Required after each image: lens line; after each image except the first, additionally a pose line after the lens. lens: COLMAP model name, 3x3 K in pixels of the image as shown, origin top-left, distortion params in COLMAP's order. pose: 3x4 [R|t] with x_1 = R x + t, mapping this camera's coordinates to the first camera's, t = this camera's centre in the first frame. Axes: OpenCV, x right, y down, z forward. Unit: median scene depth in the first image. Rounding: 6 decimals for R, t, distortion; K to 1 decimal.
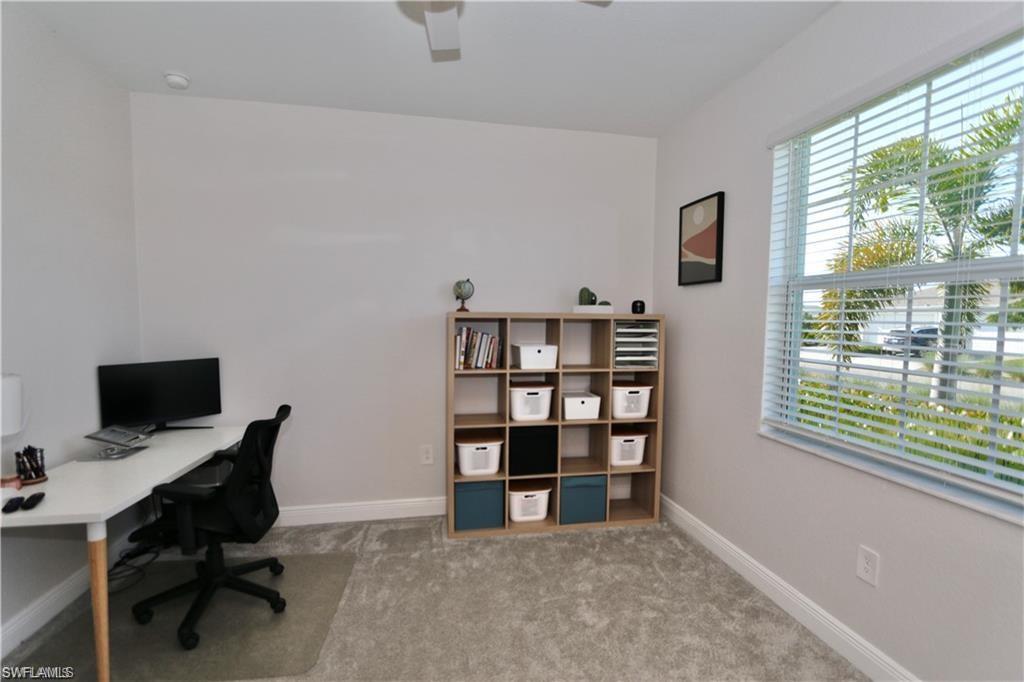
lens RADIAL K [[466.6, 0, 514.2], [0, 466.6, 341.9], [0, 0, 1]] dist [-0.019976, 0.002117]
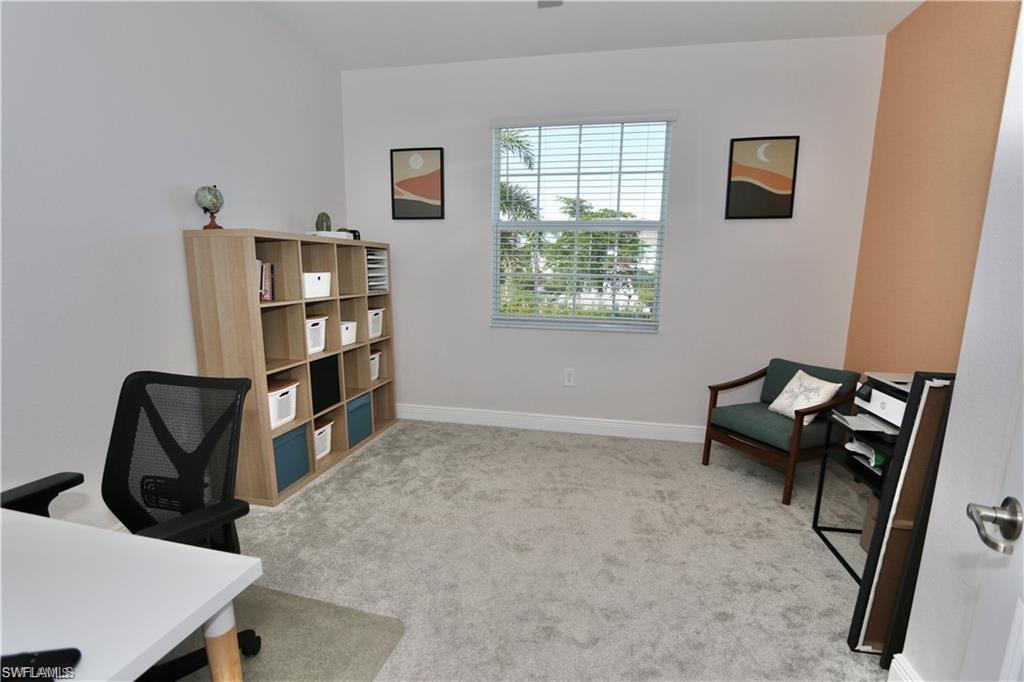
lens RADIAL K [[466.6, 0, 514.1], [0, 466.6, 346.4], [0, 0, 1]] dist [-0.019976, 0.002117]
pose [[0.394605, -0.155093, 0.905667, -0.652319], [0.040616, 0.987633, 0.151433, 0.029738], [-0.917953, -0.022971, 0.396024, 0.268175]]
